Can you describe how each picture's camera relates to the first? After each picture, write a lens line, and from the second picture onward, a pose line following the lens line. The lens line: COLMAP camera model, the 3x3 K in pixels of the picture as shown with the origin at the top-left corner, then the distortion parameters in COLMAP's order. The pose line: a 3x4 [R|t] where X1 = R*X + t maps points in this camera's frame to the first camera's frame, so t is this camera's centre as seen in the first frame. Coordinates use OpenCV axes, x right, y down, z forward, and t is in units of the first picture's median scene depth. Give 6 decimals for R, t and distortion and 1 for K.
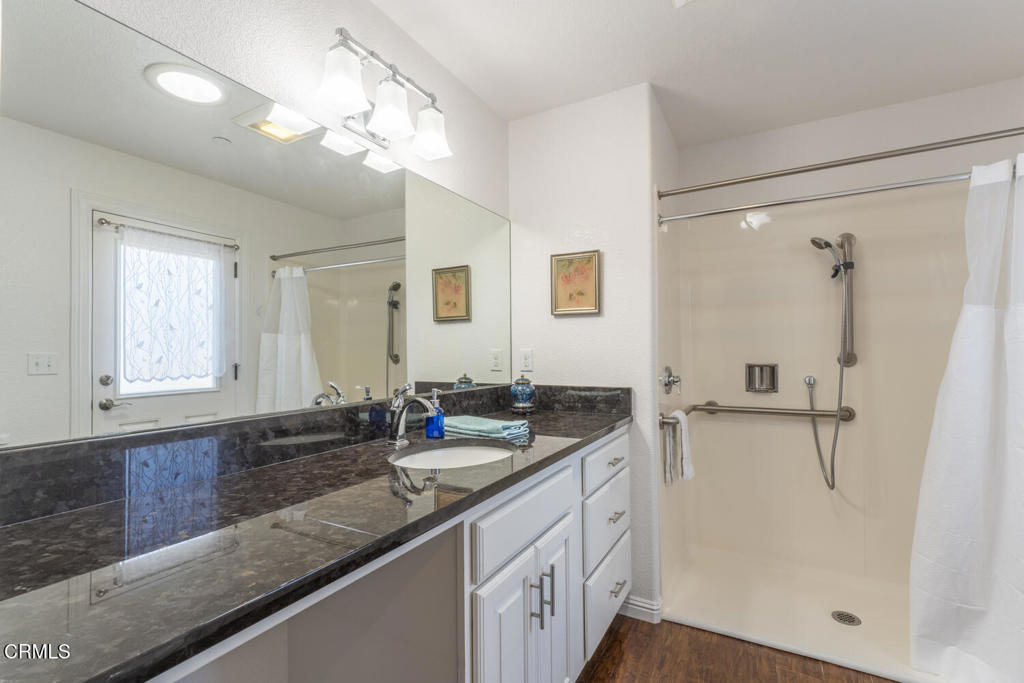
lens RADIAL K [[458.8, 0, 508.9], [0, 458.8, 346.7], [0, 0, 1]] dist [-0.000955, -0.000998]
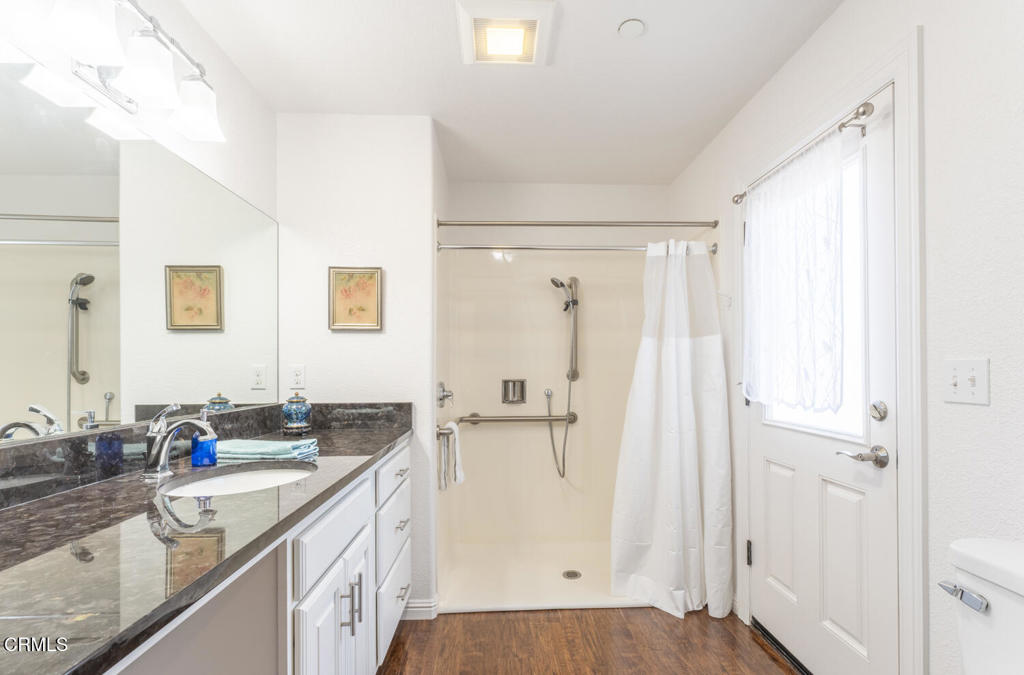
lens RADIAL K [[474.9, 0, 524.2], [0, 474.9, 368.8], [0, 0, 1]] dist [-0.000147, -0.000930]
pose [[0.844781, 0.004967, 0.535090, -0.099535], [-0.009526, 0.999938, 0.005758, 0.003535], [-0.535028, -0.009961, 0.844775, -0.057093]]
